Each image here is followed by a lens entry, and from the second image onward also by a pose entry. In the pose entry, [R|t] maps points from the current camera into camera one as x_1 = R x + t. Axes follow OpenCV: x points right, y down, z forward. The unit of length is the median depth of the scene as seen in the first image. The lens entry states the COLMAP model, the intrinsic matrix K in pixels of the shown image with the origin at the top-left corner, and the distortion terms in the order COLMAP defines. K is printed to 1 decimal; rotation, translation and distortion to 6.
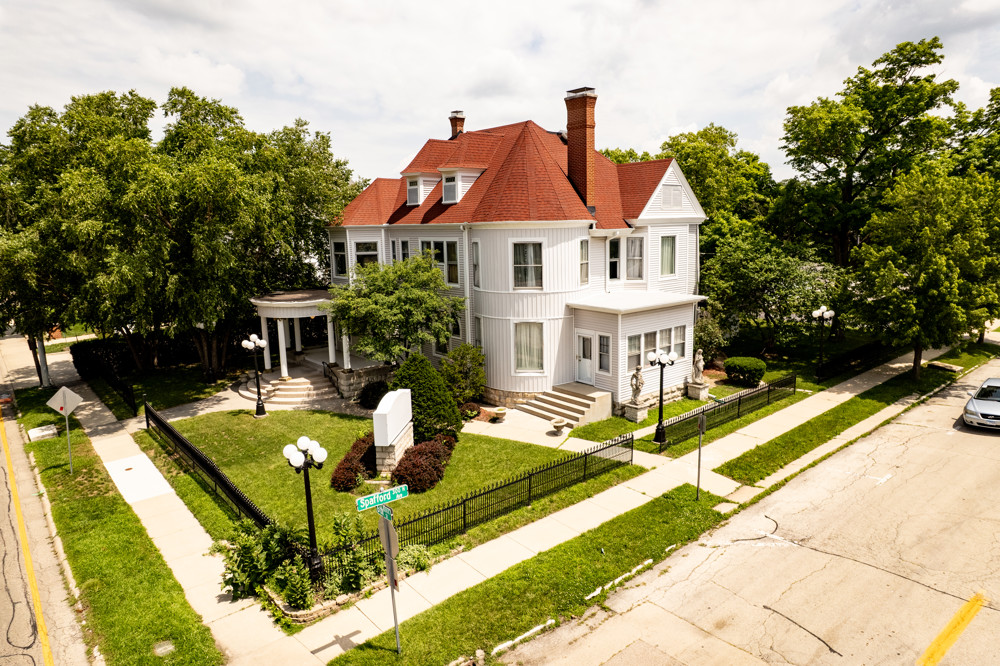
lens RADIAL K [[640.1, 0, 500.0], [0, 640.1, 333.0], [0, 0, 1]] dist [-0.077021, 0.067336]
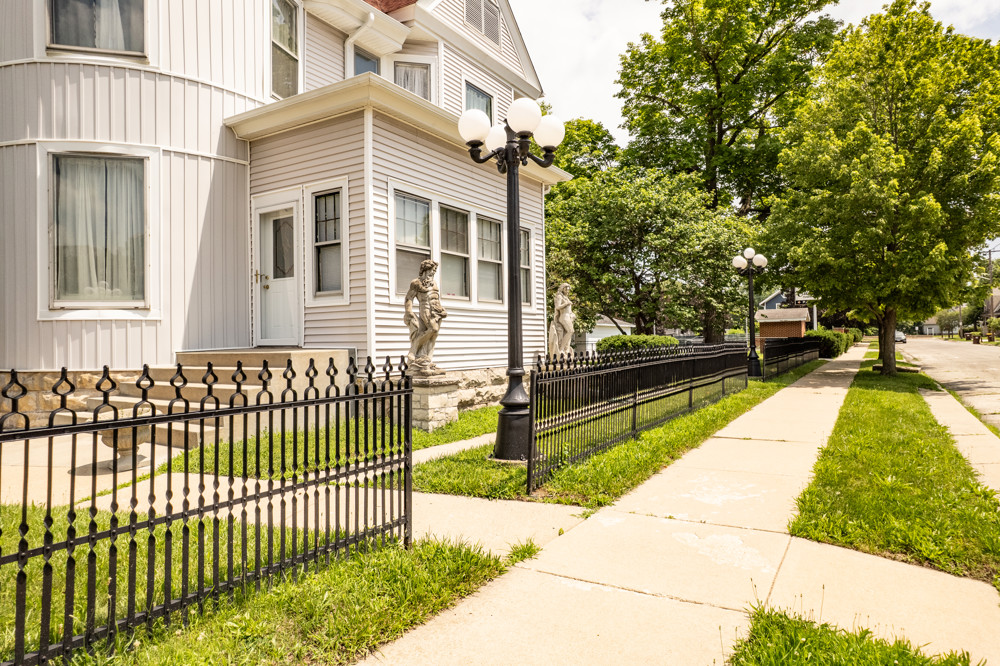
lens RADIAL K [[640.1, 0, 500.0], [0, 640.1, 333.0], [0, 0, 1]] dist [-0.077021, 0.067336]
pose [[0.945167, 0.013340, 0.326316, 0.138994], [0.050652, 0.981087, -0.186822, 0.148052], [-0.322636, 0.193106, 0.926615, 0.657201]]
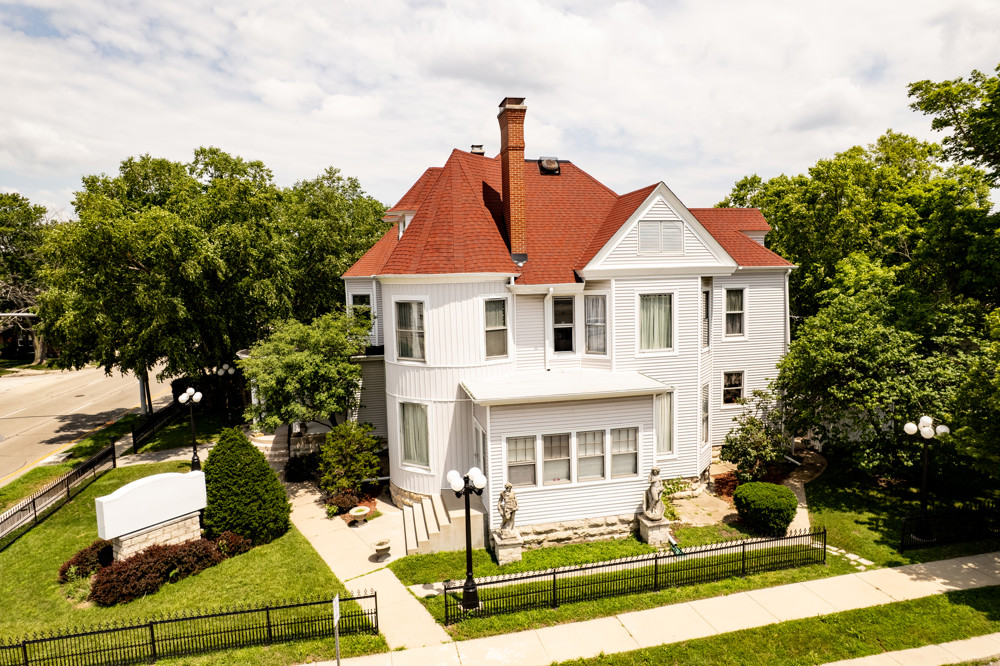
lens RADIAL K [[640.1, 0, 500.0], [0, 640.1, 333.0], [0, 0, 1]] dist [-0.077021, 0.067336]
pose [[0.886419, 0.042678, -0.460912, 0.500748], [-0.074398, 0.995931, -0.050863, -0.070931], [0.456866, 0.079377, 0.885987, 0.356941]]
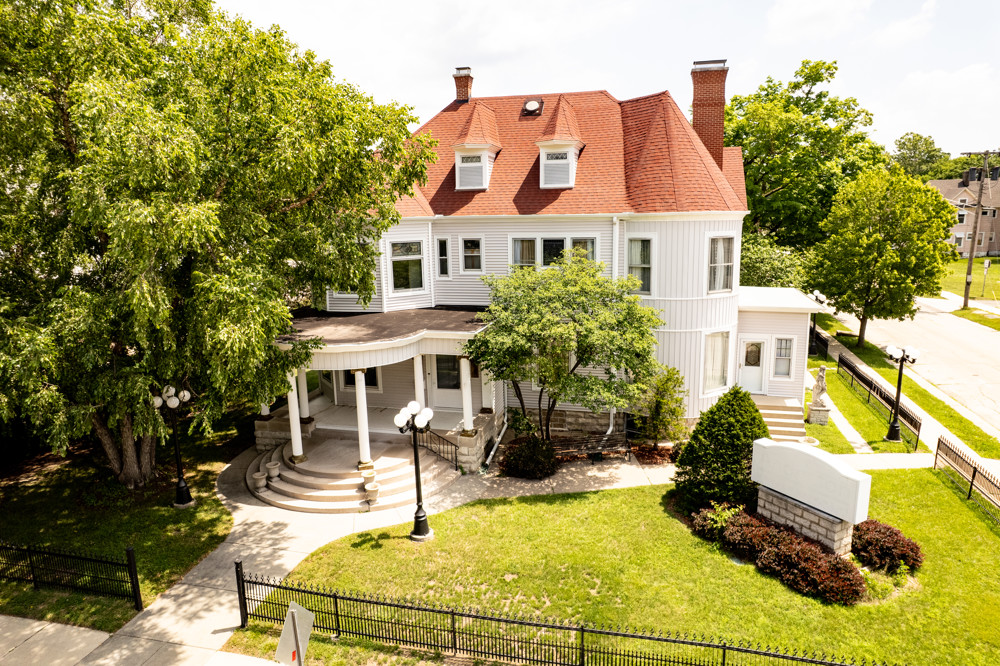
lens RADIAL K [[640.1, 0, 500.0], [0, 640.1, 333.0], [0, 0, 1]] dist [-0.077021, 0.067336]
pose [[0.811983, -0.103871, 0.574365, -0.675767], [0.100813, 0.994207, 0.037277, -0.076814], [-0.574910, 0.027635, 0.817750, 0.488629]]
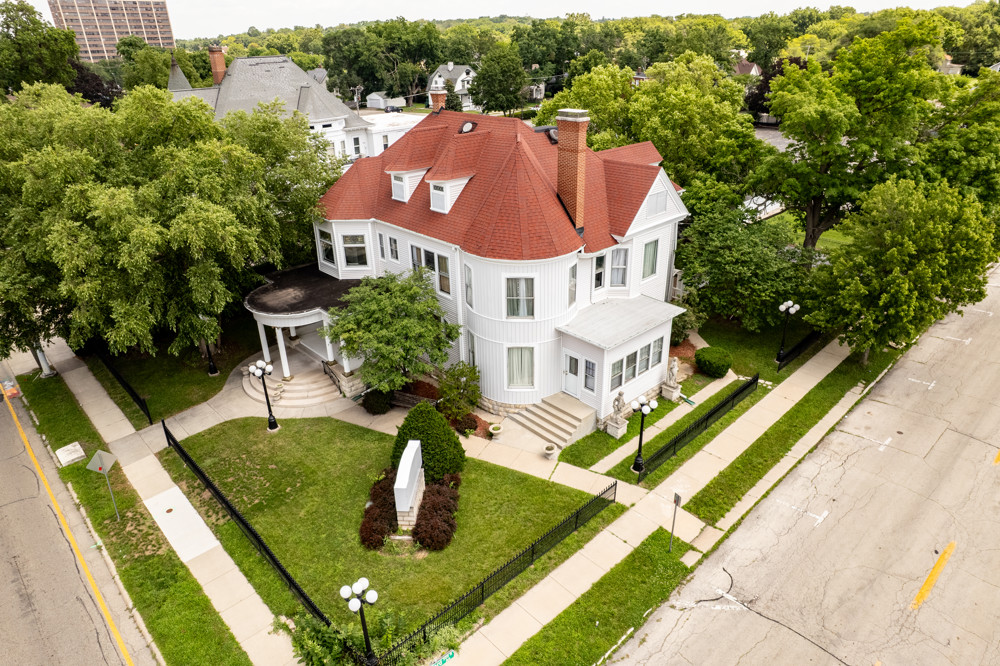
lens RADIAL K [[640.1, 0, 500.0], [0, 640.1, 333.0], [0, 0, 1]] dist [-0.077021, 0.067336]
pose [[0.998101, -0.025507, 0.056074, -0.049864], [0.009240, 0.961942, 0.273098, -0.337443], [-0.060906, -0.272061, 0.960351, -0.022933]]
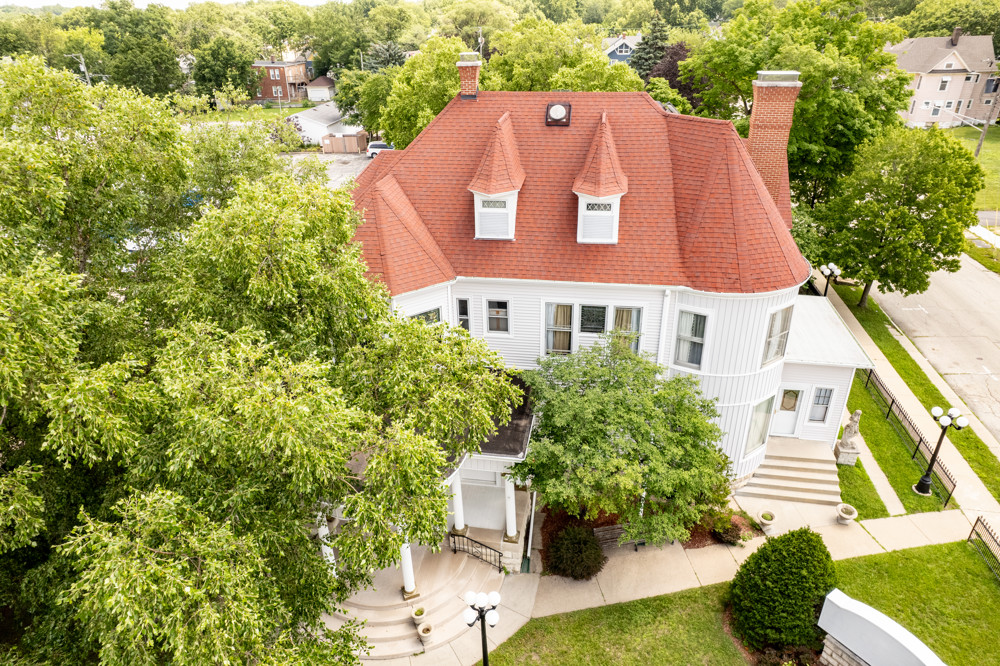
lens RADIAL K [[640.1, 0, 500.0], [0, 640.1, 333.0], [0, 0, 1]] dist [-0.077021, 0.067336]
pose [[0.754389, -0.291265, 0.588270, -0.646833], [0.114734, 0.940880, 0.318717, -0.386235], [-0.646322, -0.172942, 0.743208, 0.652404]]
